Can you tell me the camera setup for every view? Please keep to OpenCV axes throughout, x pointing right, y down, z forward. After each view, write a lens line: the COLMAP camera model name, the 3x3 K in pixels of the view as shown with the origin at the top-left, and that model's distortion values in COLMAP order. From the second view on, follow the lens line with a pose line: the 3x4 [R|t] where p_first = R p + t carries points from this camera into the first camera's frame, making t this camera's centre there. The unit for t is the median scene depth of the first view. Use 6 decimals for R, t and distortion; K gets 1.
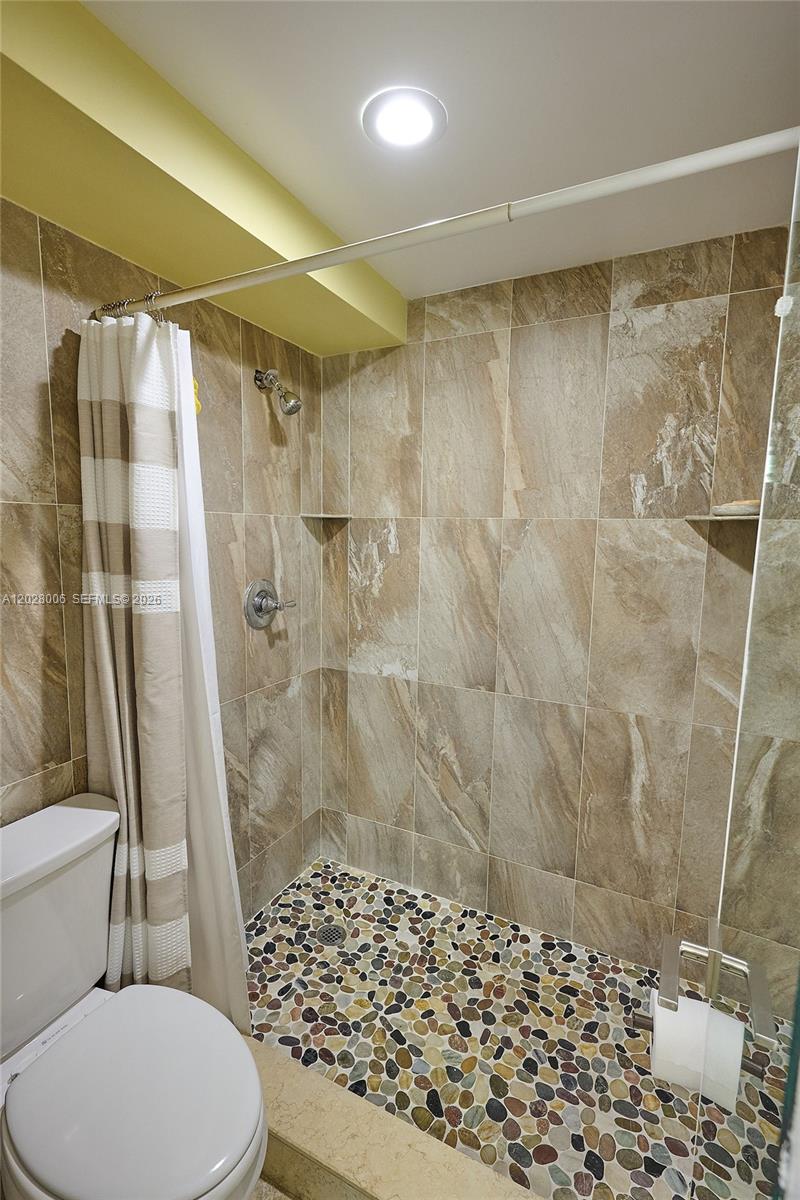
lens RADIAL K [[538.5, 0, 398.8], [0, 538.5, 599.9], [0, 0, 1]] dist [-0.001091, -0.000236]
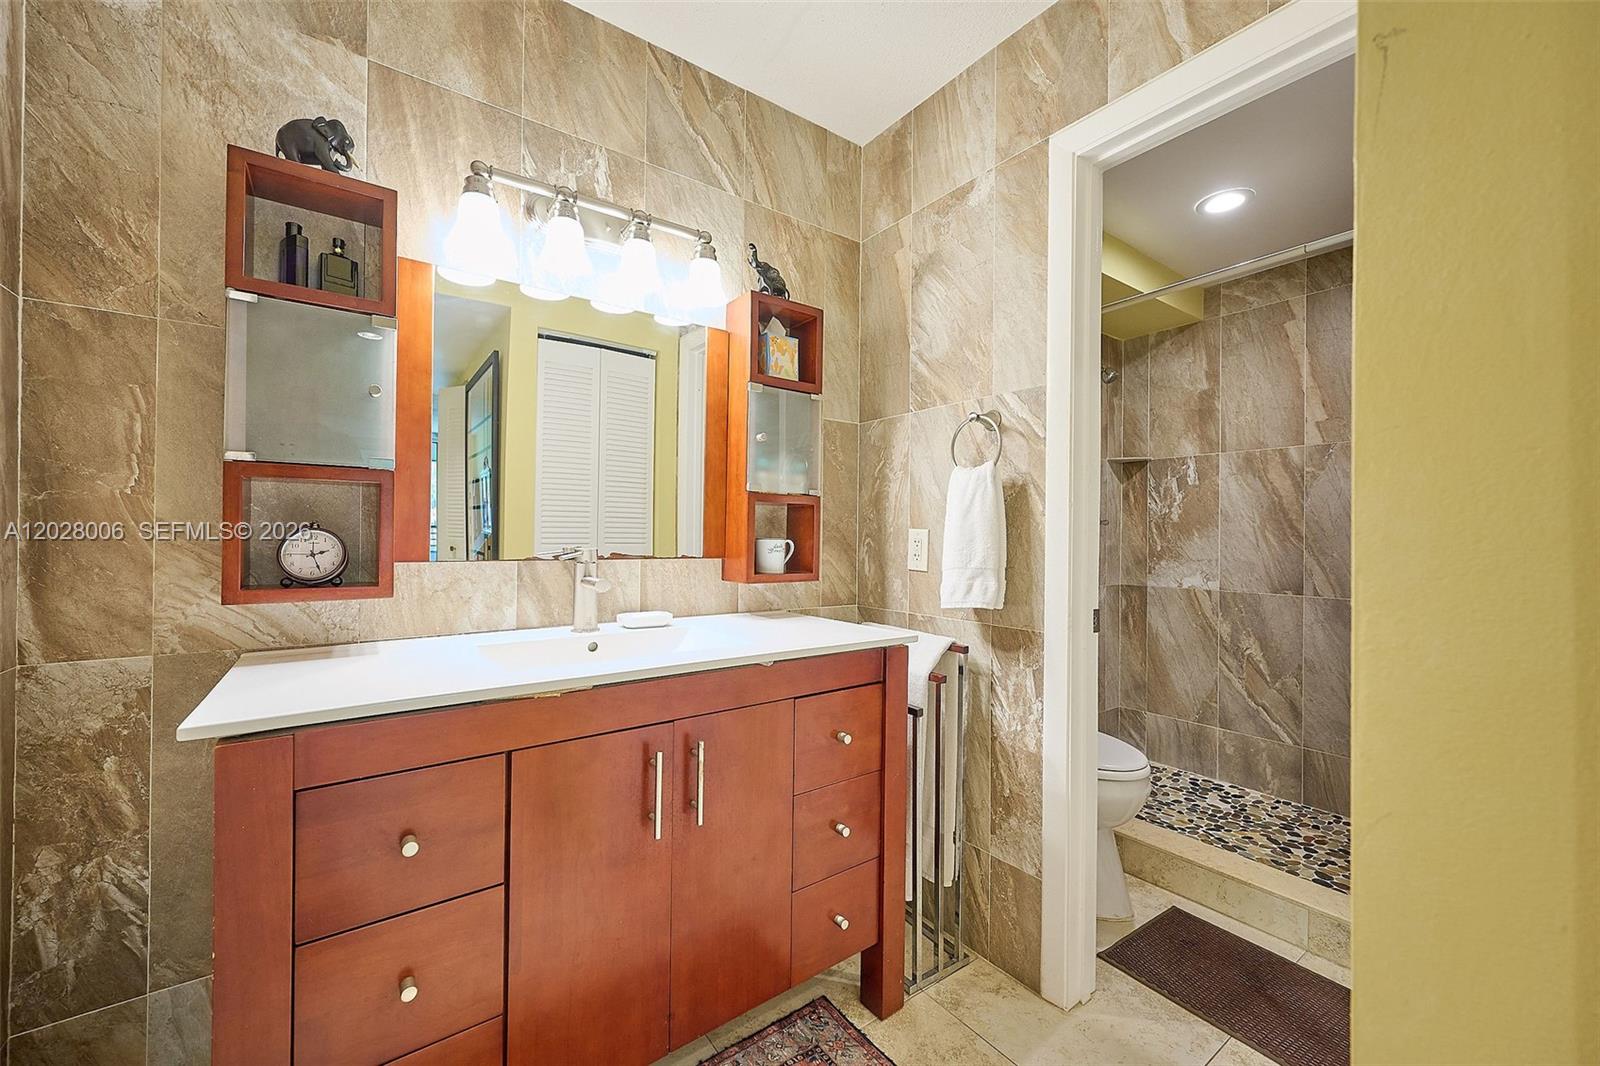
lens RADIAL K [[624.3, 0, 801.4], [0, 624.3, 532.4], [0, 0, 1]] dist [0.002880, 0.000252]
pose [[0.885652, -0.011366, -0.464210, -0.143227], [-0.050639, 0.991374, -0.120887, 0.244533], [0.461580, 0.130571, 0.877437, -0.658917]]
